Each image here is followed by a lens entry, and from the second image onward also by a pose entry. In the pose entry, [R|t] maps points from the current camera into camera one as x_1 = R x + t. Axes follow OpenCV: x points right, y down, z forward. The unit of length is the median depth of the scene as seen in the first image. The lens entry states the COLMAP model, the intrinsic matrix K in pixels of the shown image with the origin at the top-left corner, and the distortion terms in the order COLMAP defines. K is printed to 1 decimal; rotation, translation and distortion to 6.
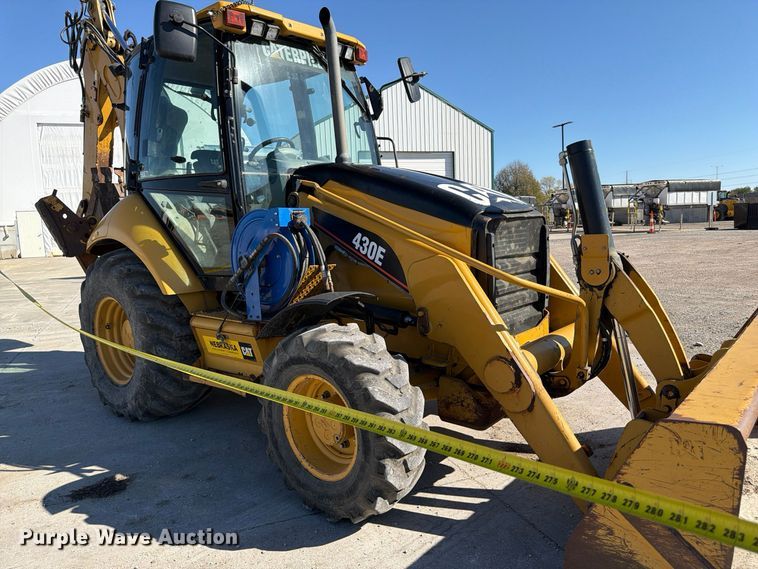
lens RADIAL K [[537.7, 0, 381.7], [0, 537.7, 295.2], [0, 0, 1]] dist [0.021740, -0.035136]
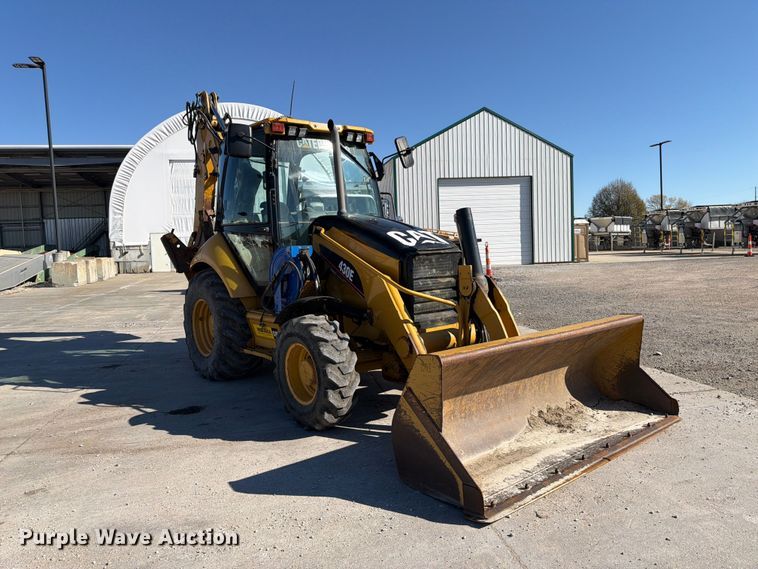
lens RADIAL K [[537.7, 0, 381.9], [0, 537.7, 289.8], [0, 0, 1]] dist [0.021740, -0.035136]
pose [[0.982652, 0.021517, -0.184205, 0.304862], [-0.029559, 0.998721, -0.041019, 0.025800], [0.183086, 0.045752, 0.982032, -0.449344]]
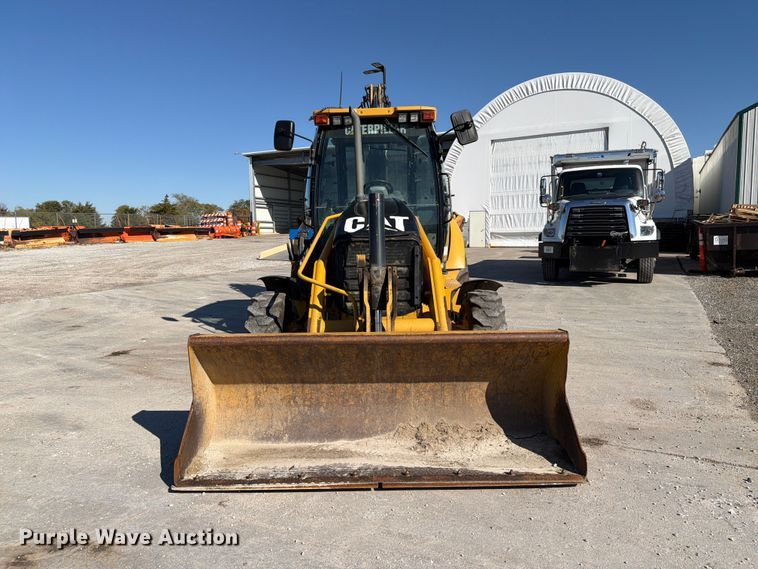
lens RADIAL K [[537.7, 0, 384.1], [0, 537.7, 305.3], [0, 0, 1]] dist [0.021740, -0.035136]
pose [[0.642579, 0.130649, -0.754999, 1.120036], [-0.107292, 0.990990, 0.080171, -0.067465], [0.758671, 0.029489, 0.650807, 0.027079]]
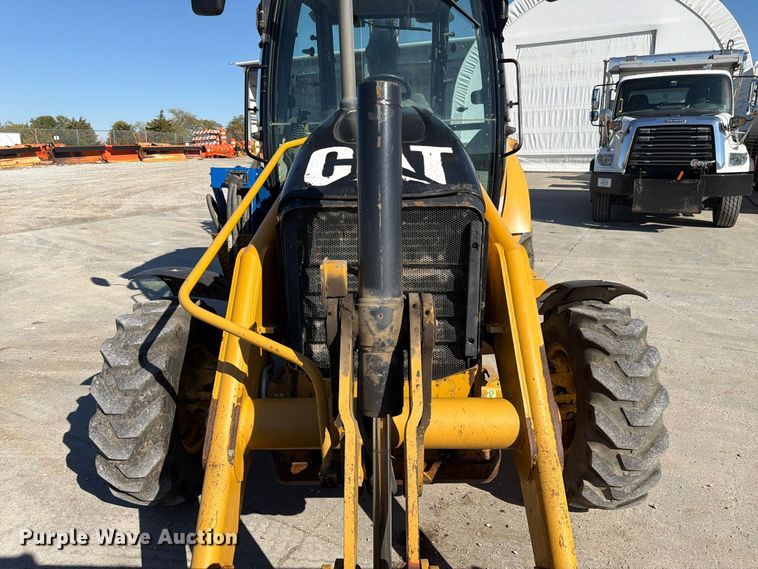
lens RADIAL K [[537.7, 0, 380.3], [0, 537.7, 288.5], [0, 0, 1]] dist [0.021740, -0.035136]
pose [[0.628811, 0.223307, -0.744802, 0.580829], [-0.115118, 0.974054, 0.194851, -0.135803], [0.768989, -0.036784, 0.638203, 0.464439]]
